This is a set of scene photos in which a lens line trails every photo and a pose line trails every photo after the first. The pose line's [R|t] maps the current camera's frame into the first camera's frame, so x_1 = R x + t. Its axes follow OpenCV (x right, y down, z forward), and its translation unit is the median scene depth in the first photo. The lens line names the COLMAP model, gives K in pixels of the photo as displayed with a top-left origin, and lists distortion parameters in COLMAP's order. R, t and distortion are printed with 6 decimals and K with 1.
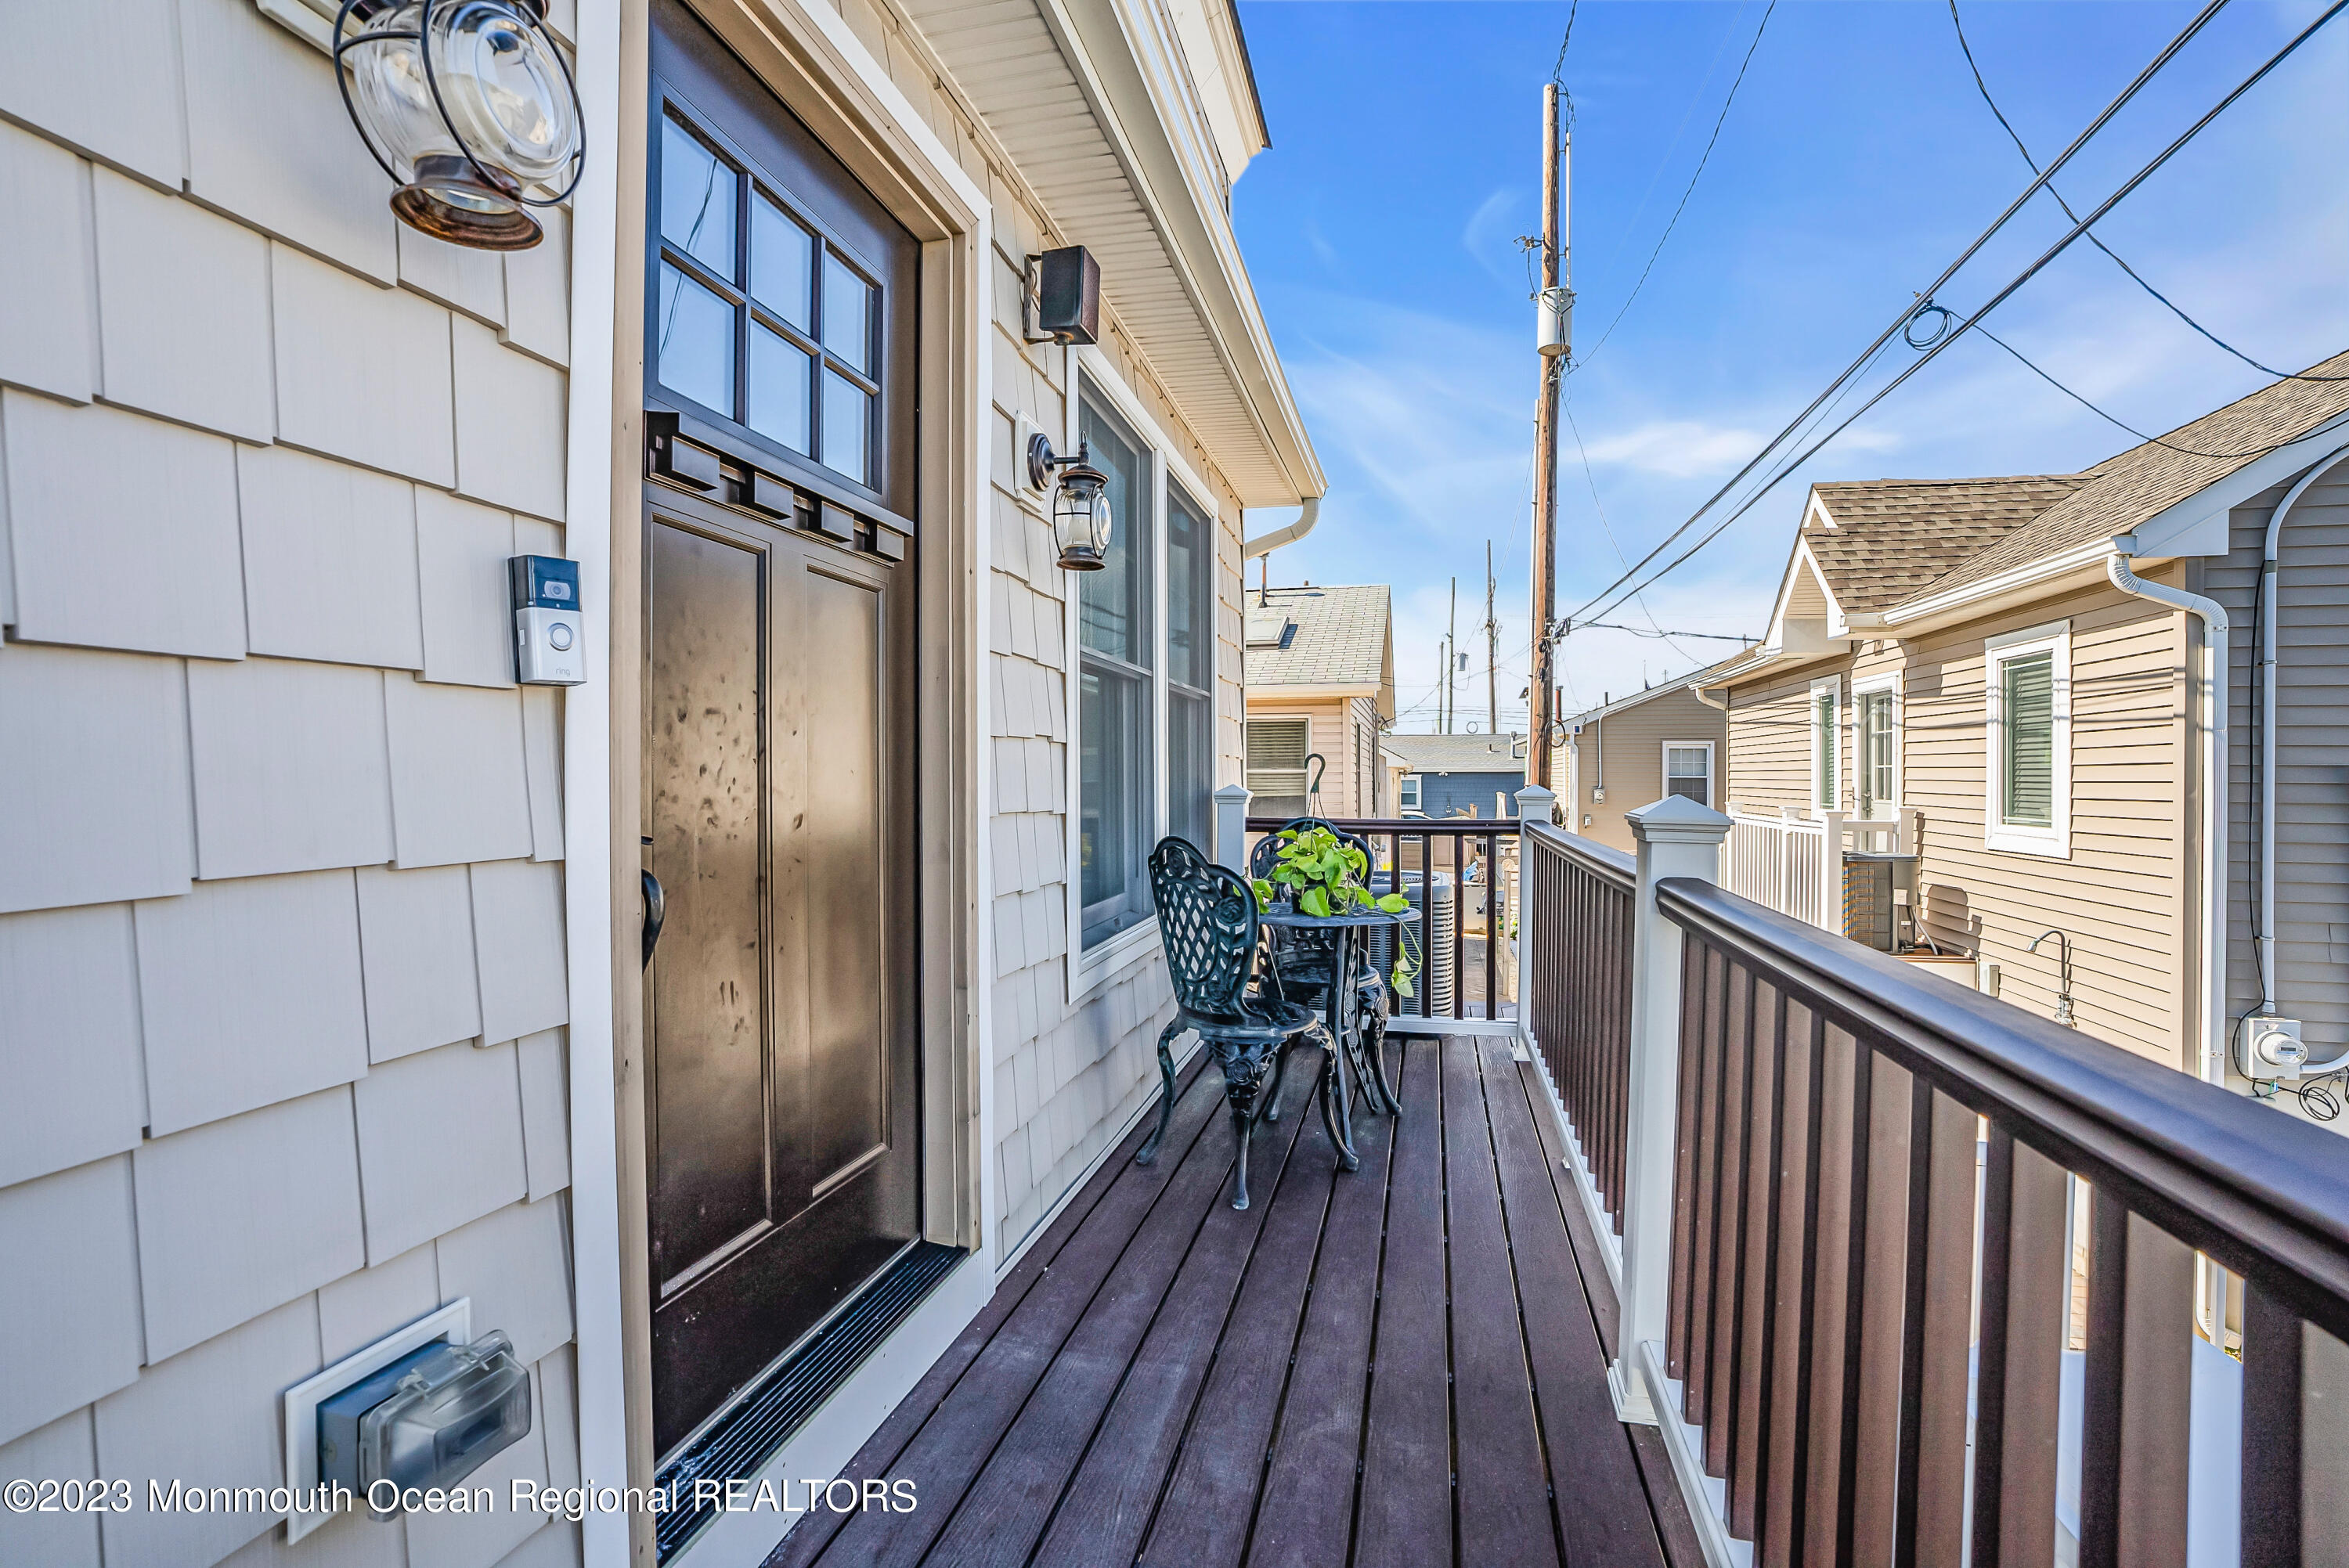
lens RADIAL K [[1099.8, 0, 1180.2], [0, 1099.8, 782.9], [0, 0, 1]] dist [-0.042129, 0.000679]
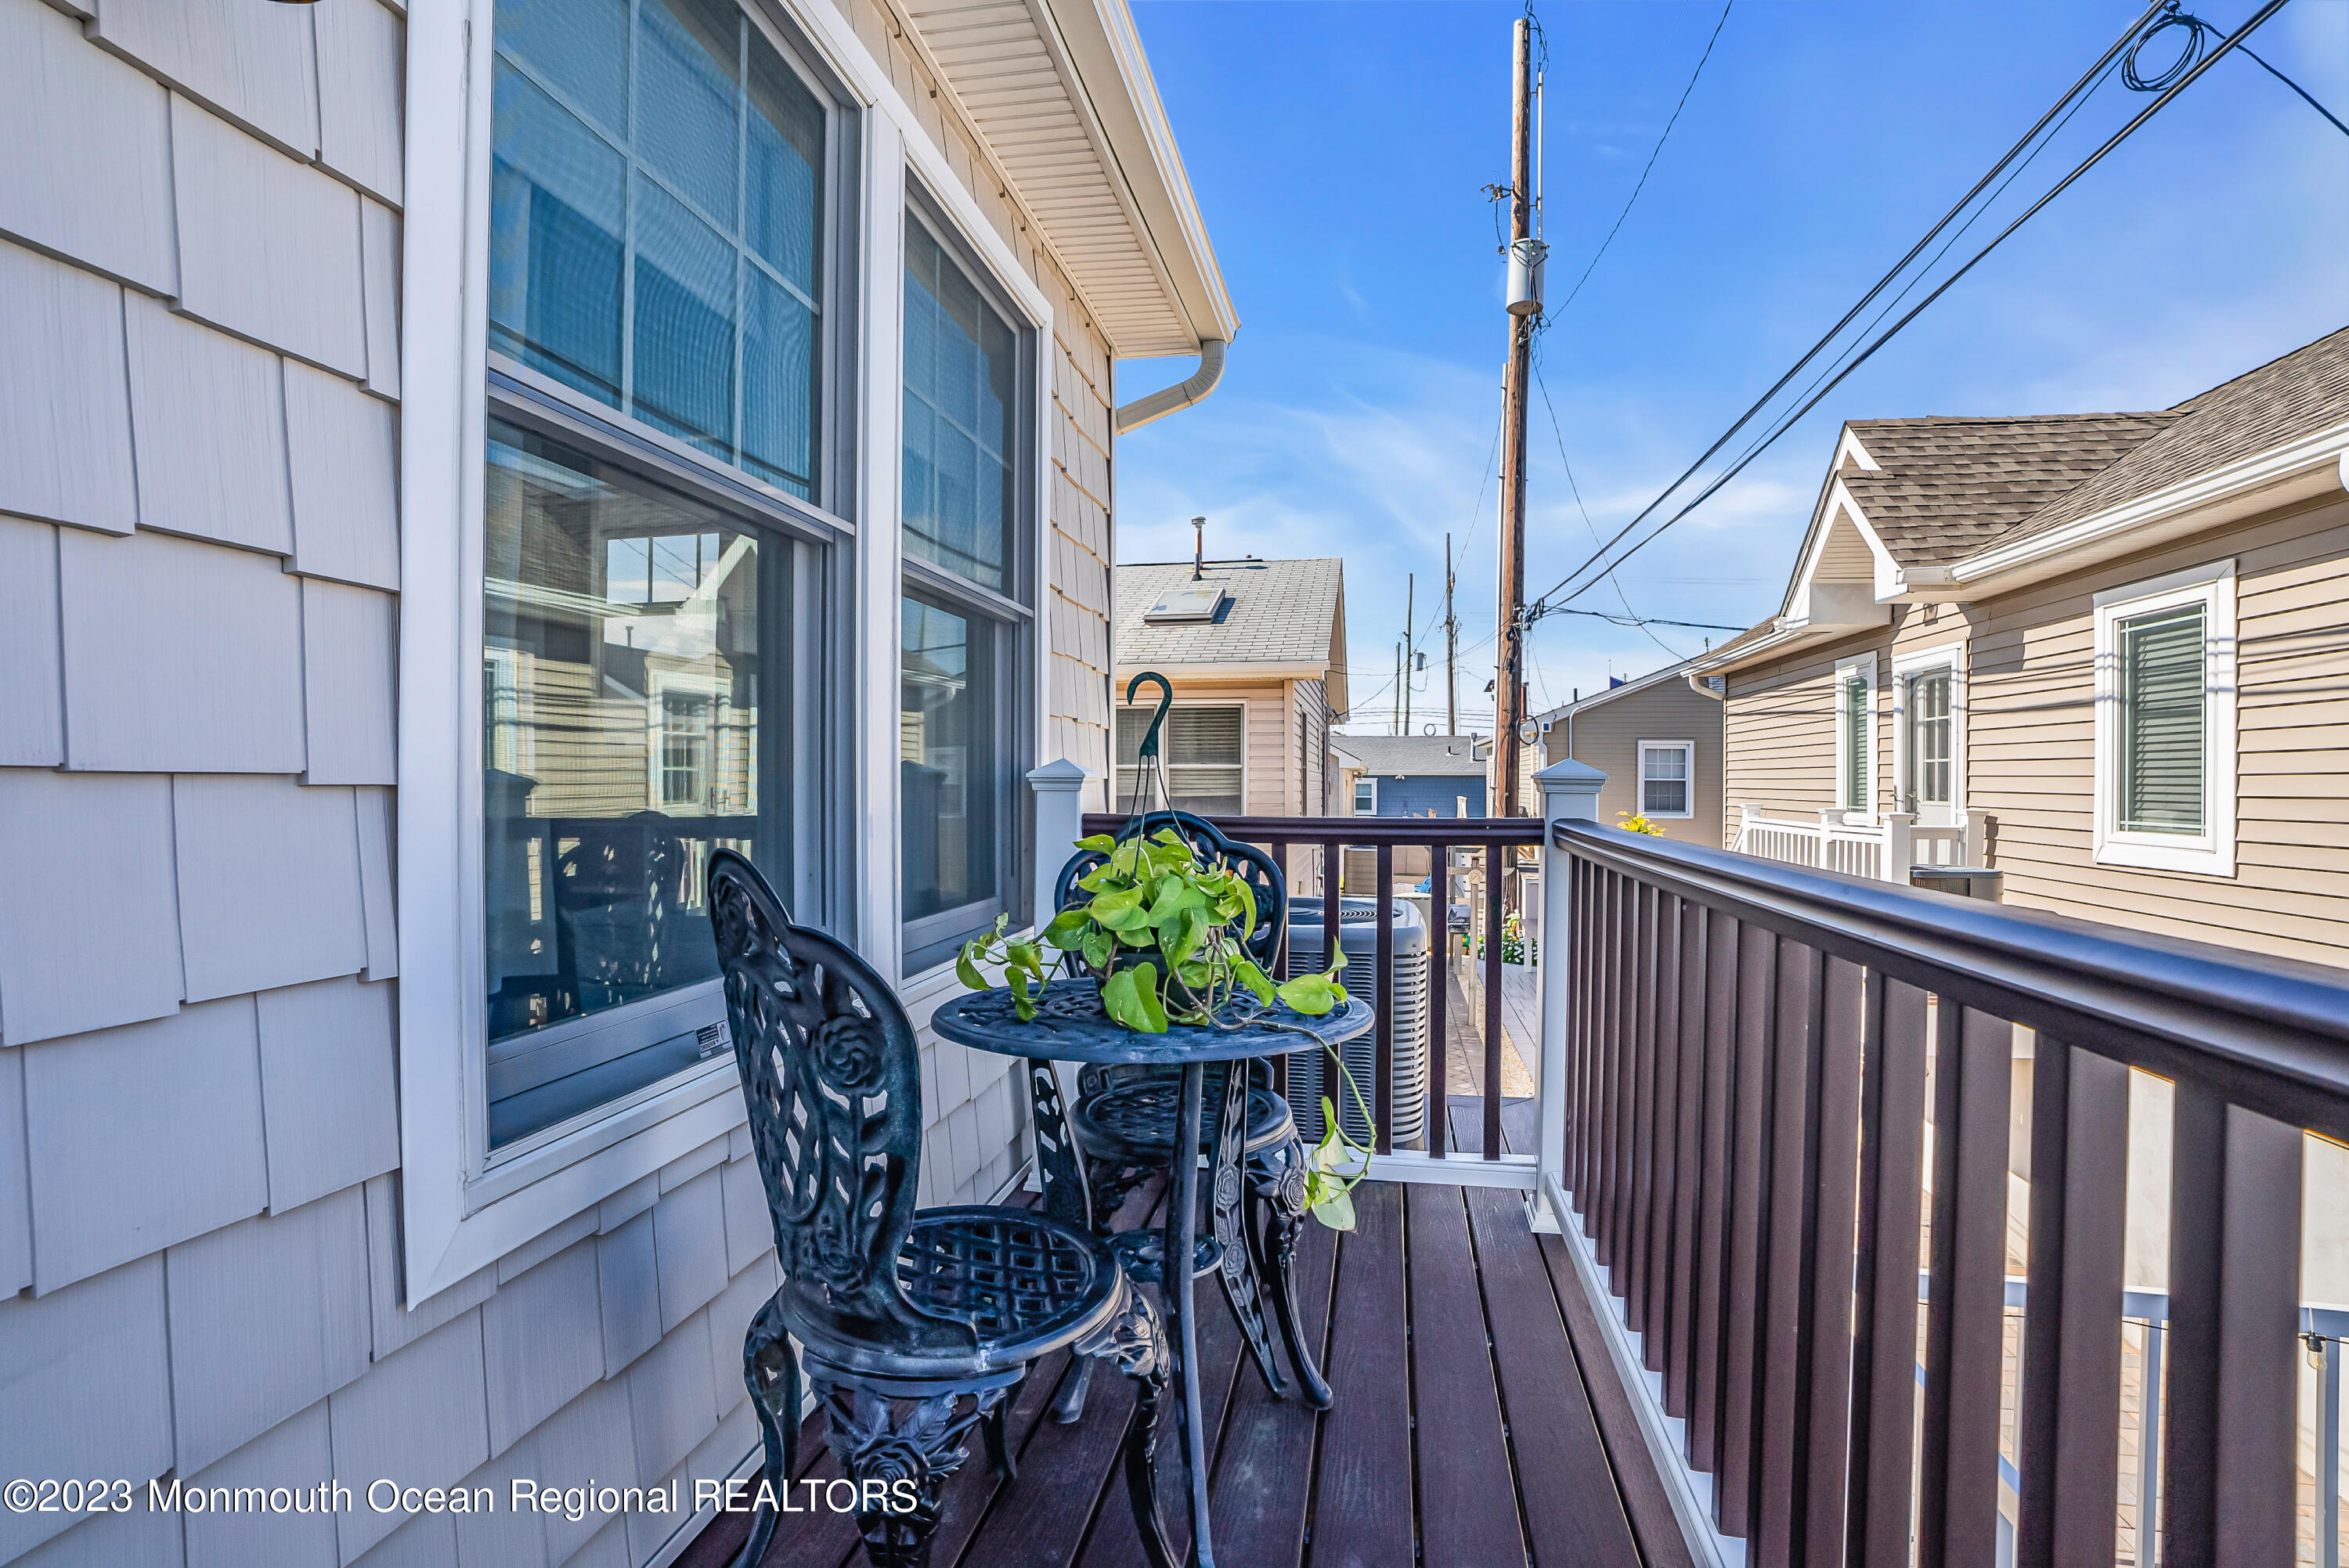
lens RADIAL K [[1082.8, 0, 1177.6], [0, 1082.8, 790.4], [0, 0, 1]] dist [-0.051145, 0.013293]
pose [[0.999430, 0.003677, 0.033546, 0.052328], [-0.003685, 0.999993, 0.000162, 0.010557], [-0.033545, -0.000285, 0.999437, 0.236292]]
